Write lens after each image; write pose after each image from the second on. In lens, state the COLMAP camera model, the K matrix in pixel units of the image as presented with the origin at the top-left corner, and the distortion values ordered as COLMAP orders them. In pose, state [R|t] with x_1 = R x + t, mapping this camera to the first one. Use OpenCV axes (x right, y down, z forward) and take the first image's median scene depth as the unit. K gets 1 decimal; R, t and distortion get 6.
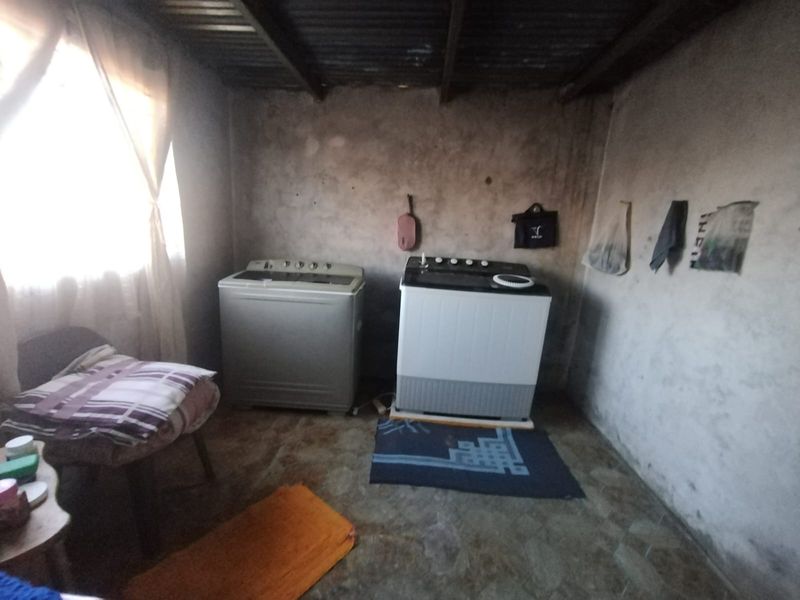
lens RADIAL K [[387.1, 0, 400.4], [0, 387.1, 301.4], [0, 0, 1]] dist [-0.006402, -0.000232]
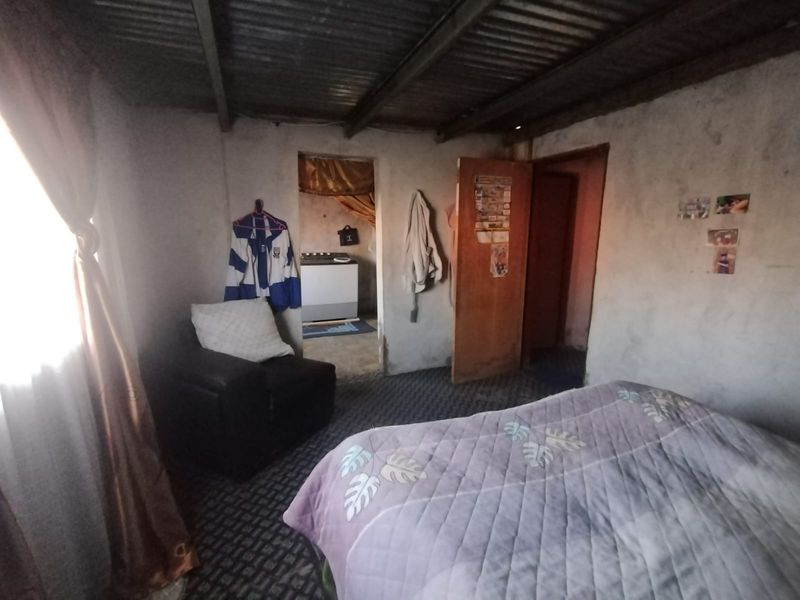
lens RADIAL K [[387.1, 0, 400.1], [0, 387.1, 302.7], [0, 0, 1]] dist [-0.006402, -0.000232]
pose [[0.899745, -0.138684, 0.413794, -0.363728], [0.140367, 0.989745, 0.026506, 0.173980], [-0.413226, 0.034234, 0.909985, -1.156208]]
